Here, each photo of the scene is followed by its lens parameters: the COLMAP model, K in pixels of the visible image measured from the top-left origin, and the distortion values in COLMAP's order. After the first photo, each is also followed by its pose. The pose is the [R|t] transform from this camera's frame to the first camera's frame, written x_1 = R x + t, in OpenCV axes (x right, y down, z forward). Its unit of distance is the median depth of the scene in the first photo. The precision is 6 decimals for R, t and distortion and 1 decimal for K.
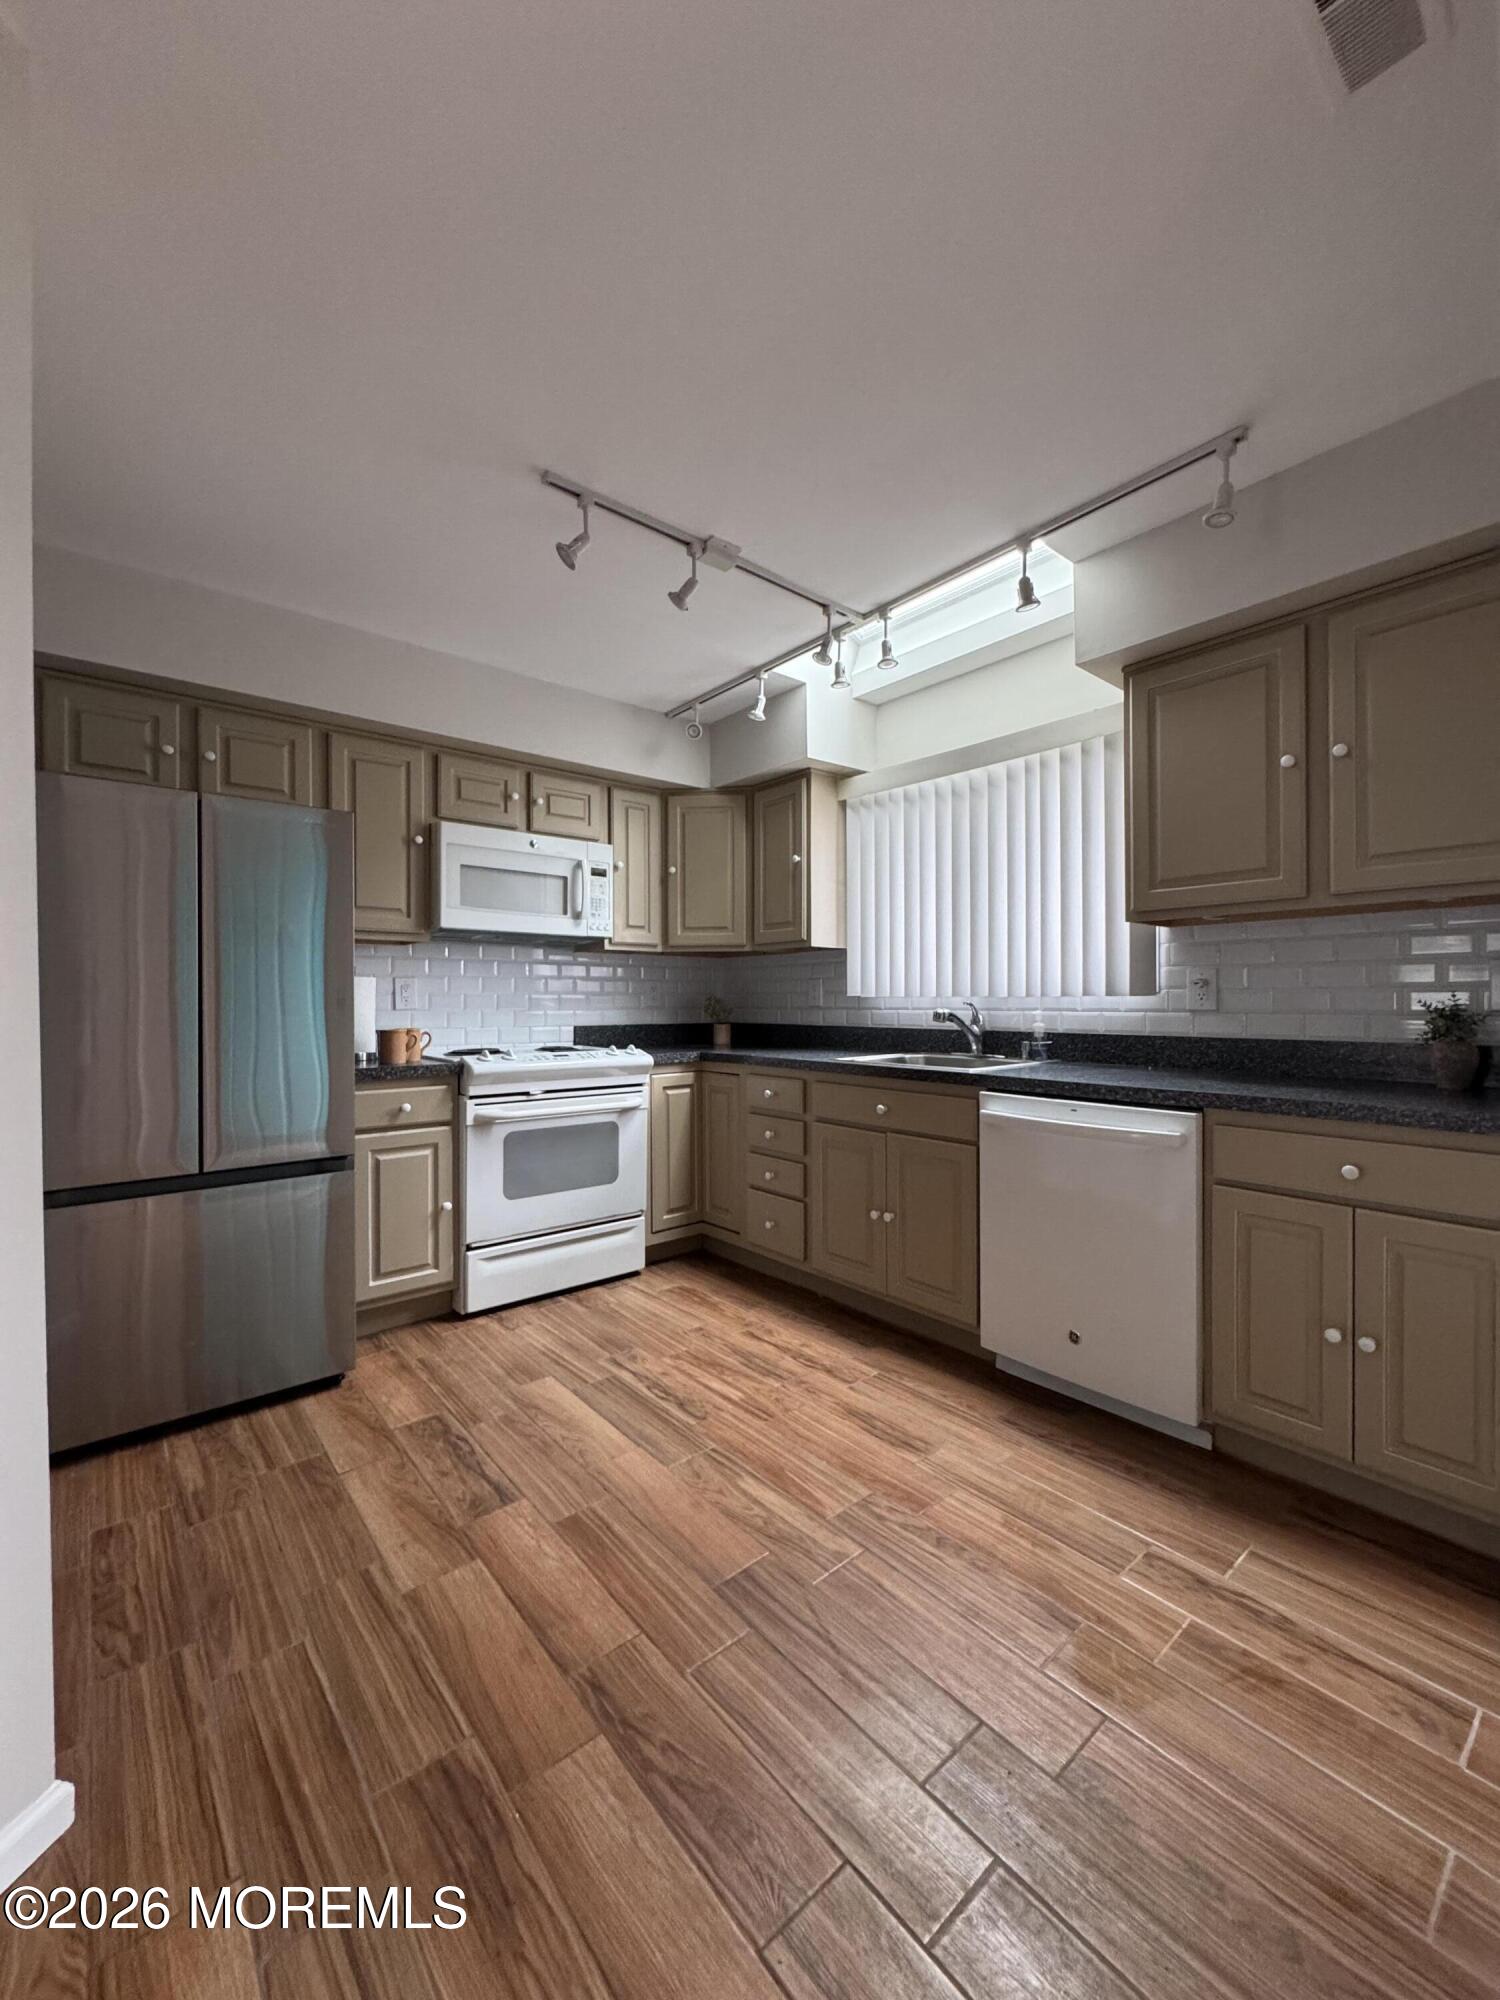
lens RADIAL K [[800.0, 0, 750.0], [0, 800.0, 1000.0], [0, 0, 1]] dist [-0.003741, -0.000015]
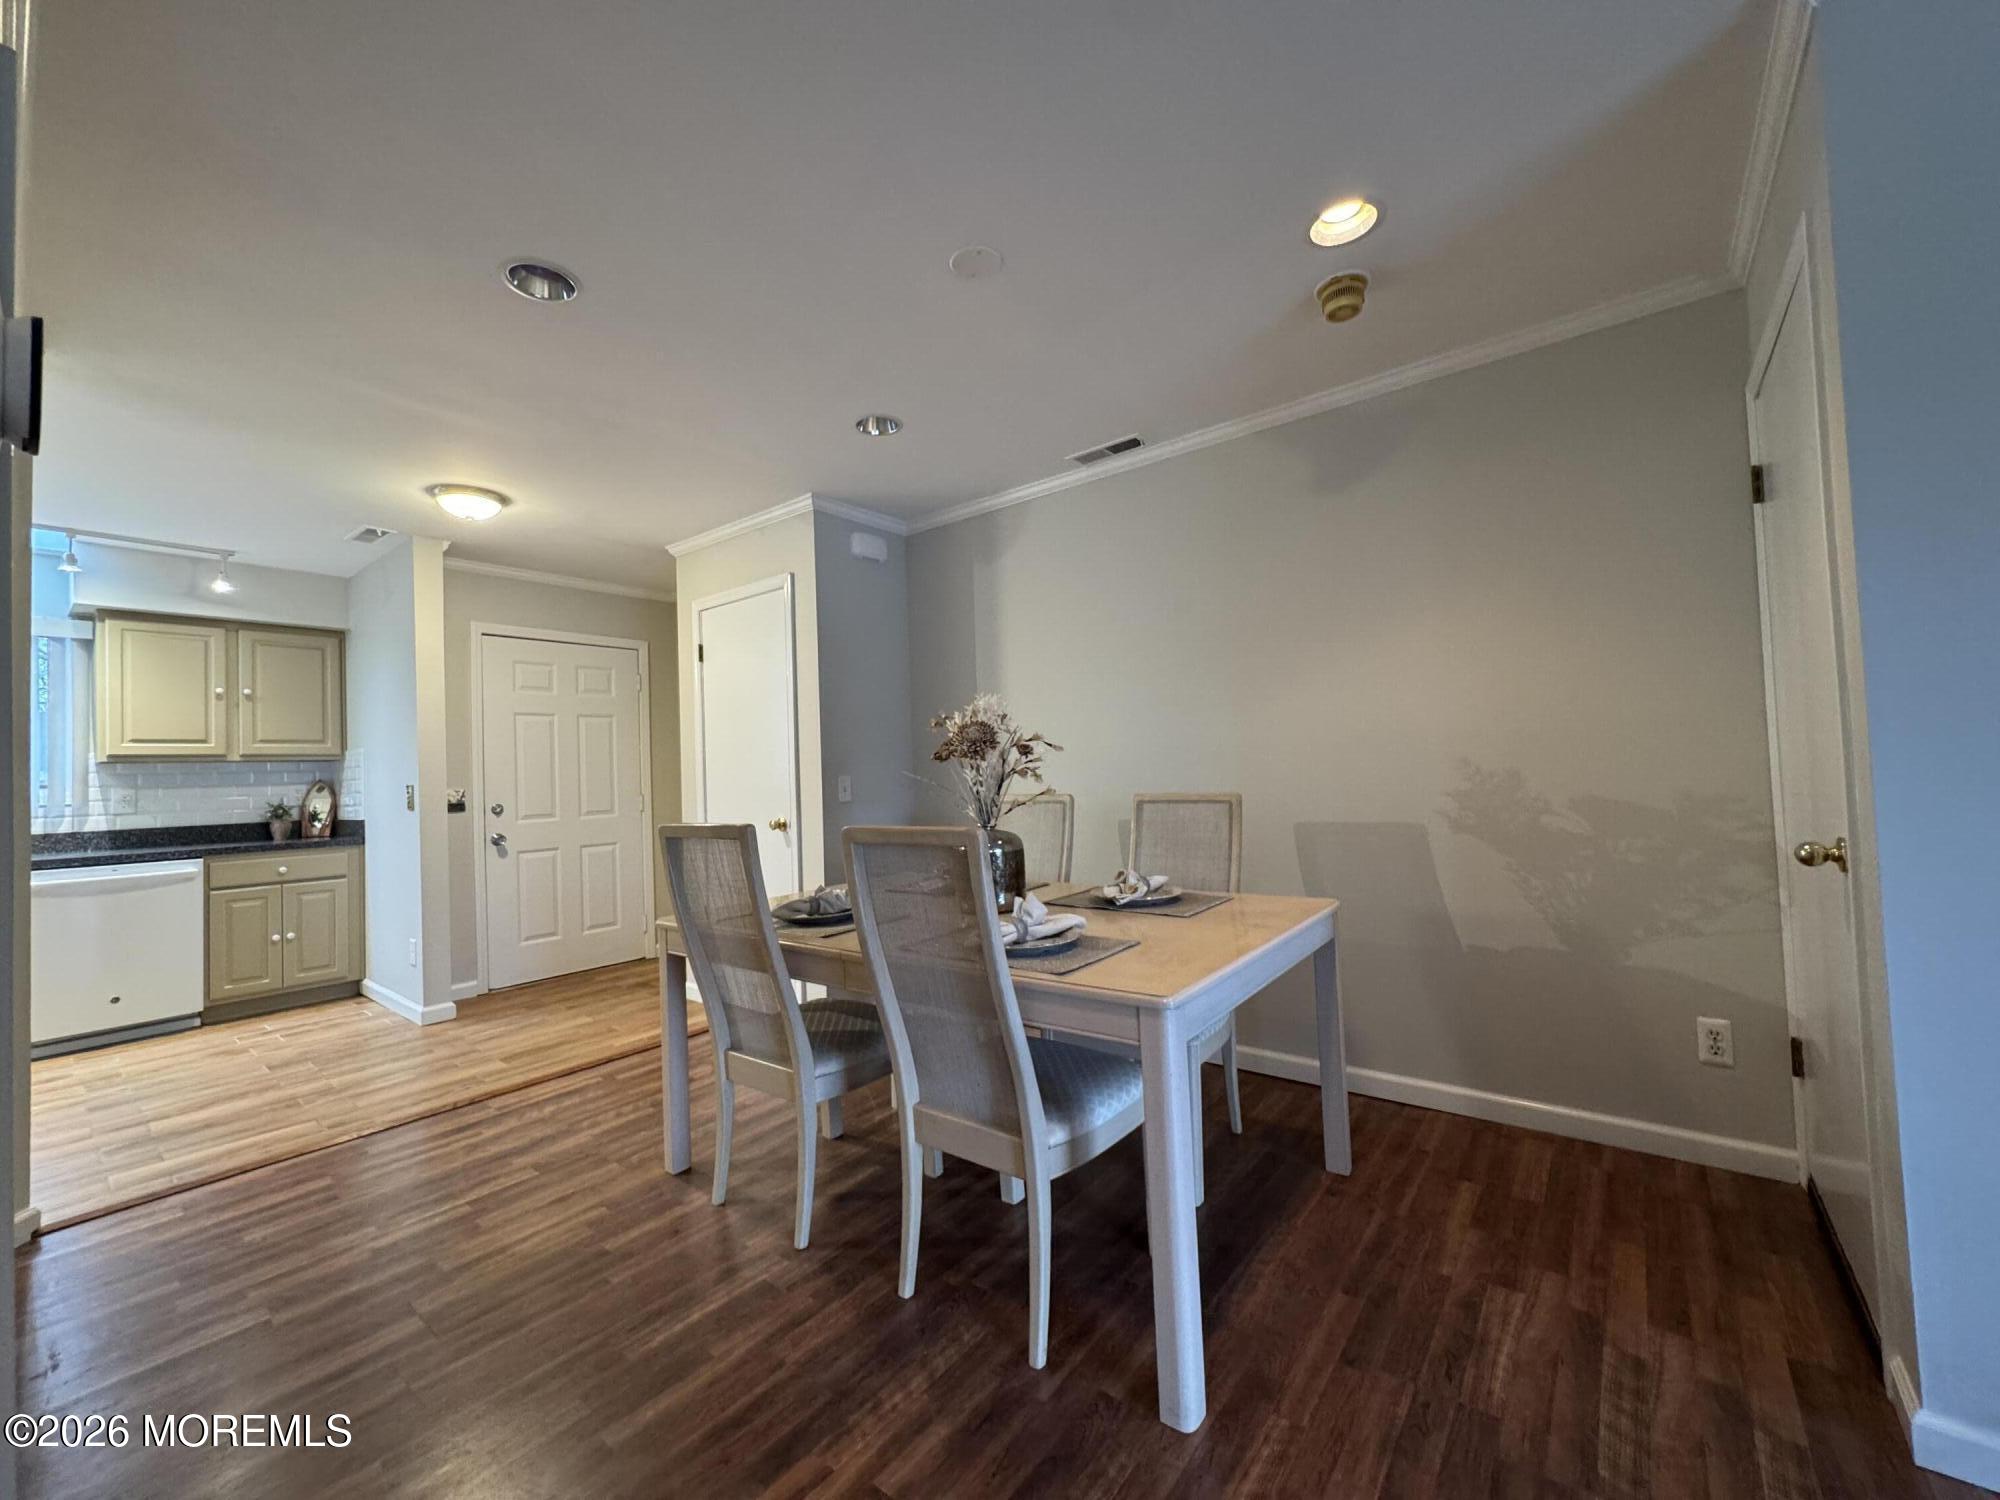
lens RADIAL K [[800.0, 0, 1000.0], [0, 800.0, 750.0], [0, 0, 1]] dist [-0.003741, -0.000015]
pose [[-0.206871, 0.037259, 0.977658, -1.929408], [0.037238, 0.998850, -0.030187, -0.001388], [-0.977659, 0.030162, -0.208021, -0.621395]]
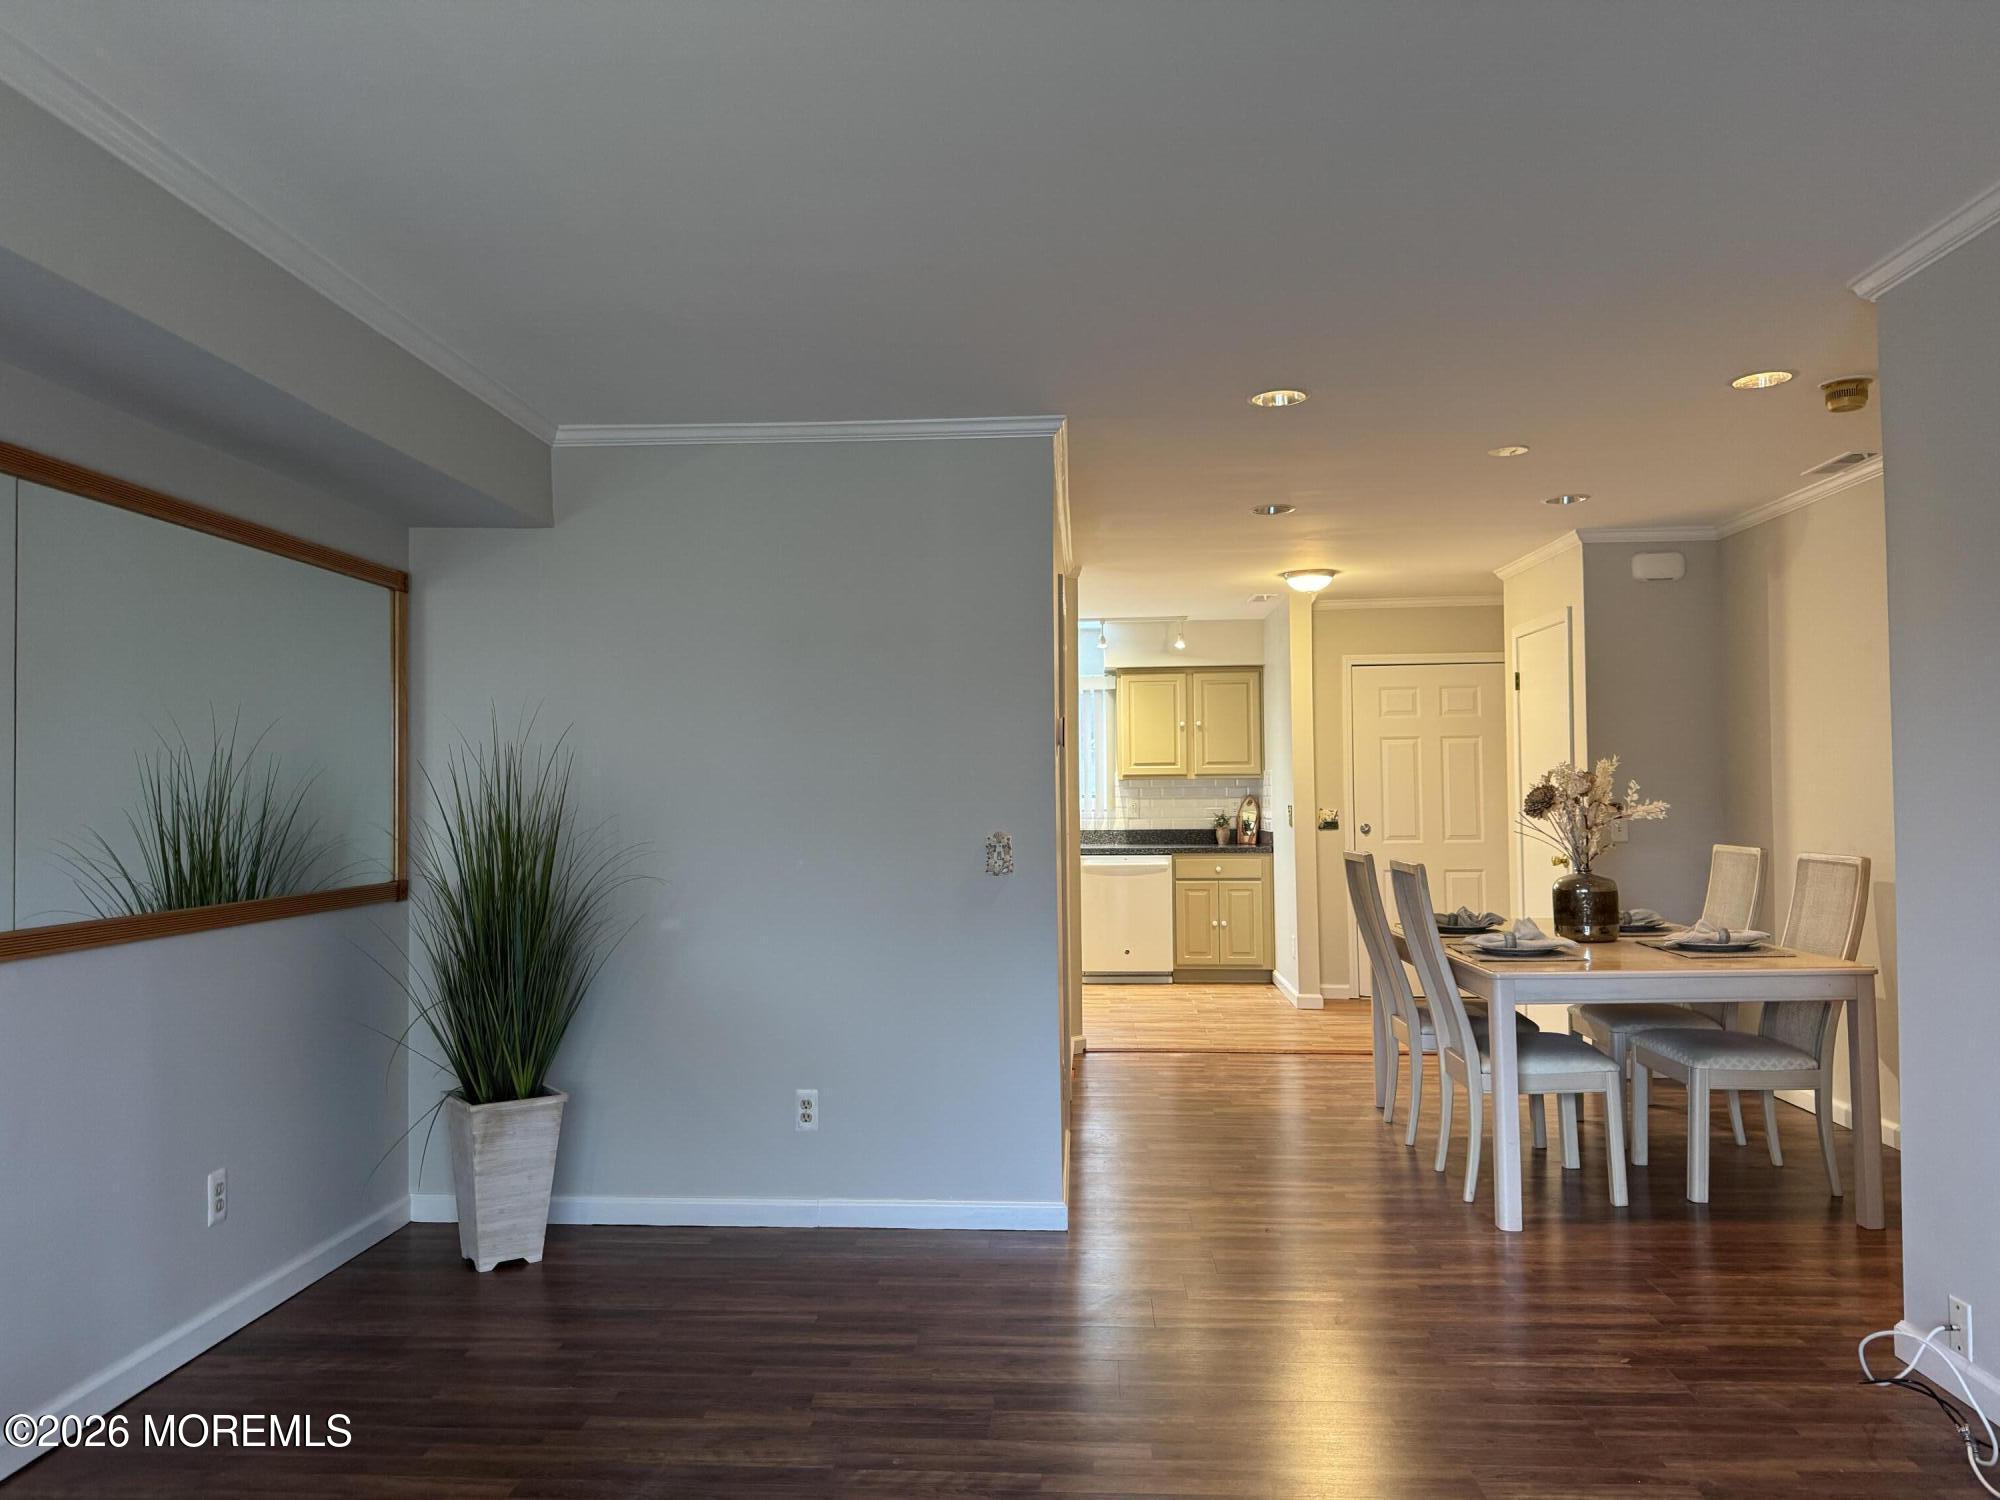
lens RADIAL K [[1392.3, 0, 1000.0], [0, 1392.3, 750.0], [0, 0, 1]] dist [0.000380, -0.001151]
pose [[0.681841, 0.017938, 0.731280, -3.338524], [0.008881, 0.999423, -0.032796, -0.067546], [-0.731446, 0.028856, 0.681288, -1.832800]]
